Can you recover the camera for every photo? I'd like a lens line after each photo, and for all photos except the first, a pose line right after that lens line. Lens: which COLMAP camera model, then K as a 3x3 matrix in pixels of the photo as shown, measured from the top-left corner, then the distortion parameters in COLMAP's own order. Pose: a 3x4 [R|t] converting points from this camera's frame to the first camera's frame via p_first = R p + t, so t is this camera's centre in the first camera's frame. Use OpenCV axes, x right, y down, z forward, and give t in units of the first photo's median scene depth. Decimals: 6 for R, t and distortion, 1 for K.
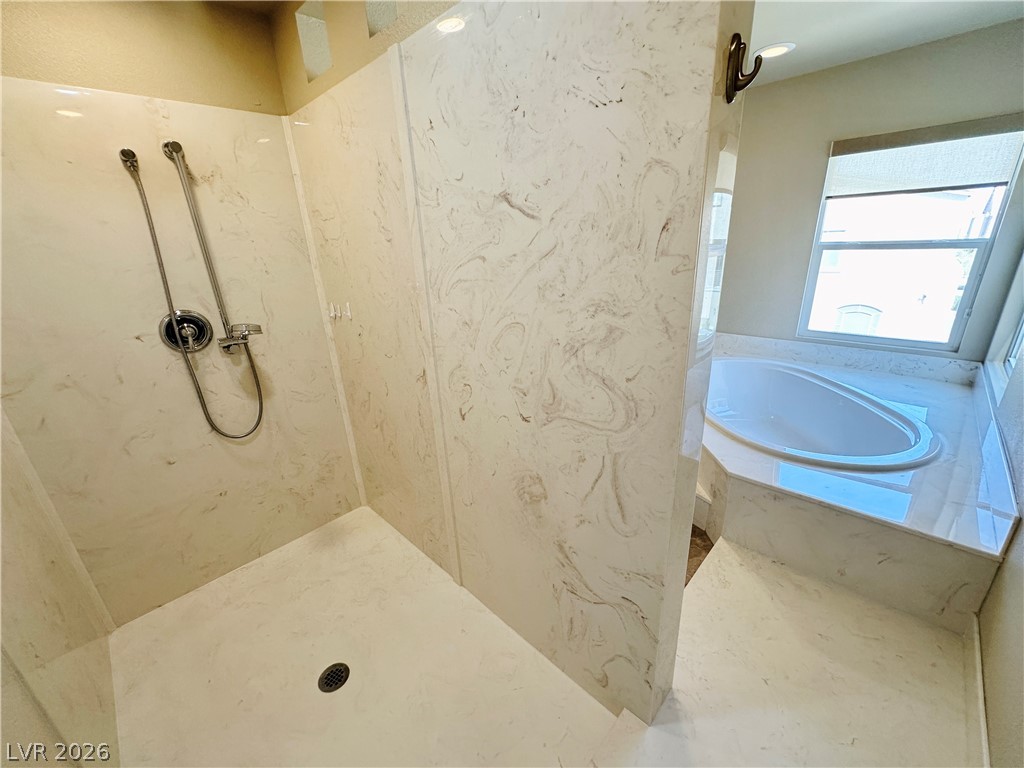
lens RADIAL K [[408.8, 0, 511.2], [0, 408.8, 384.2], [0, 0, 1]] dist [-0.002482, 0.000805]
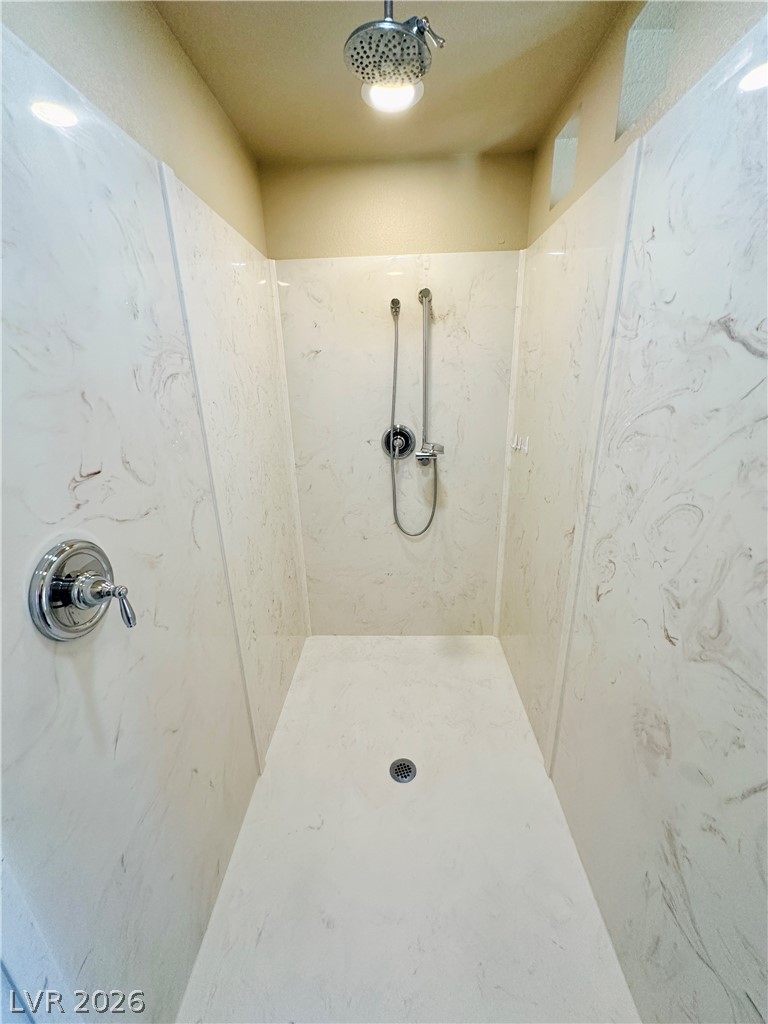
lens RADIAL K [[408.8, 0, 382.8], [0, 408.8, 513.1], [0, 0, 1]] dist [-0.002482, 0.000805]
pose [[0.677786, 0.265964, -0.685470, 0.094279], [-0.259174, 0.958867, 0.115774, -0.057083], [0.688066, 0.099186, 0.718837, 0.098468]]
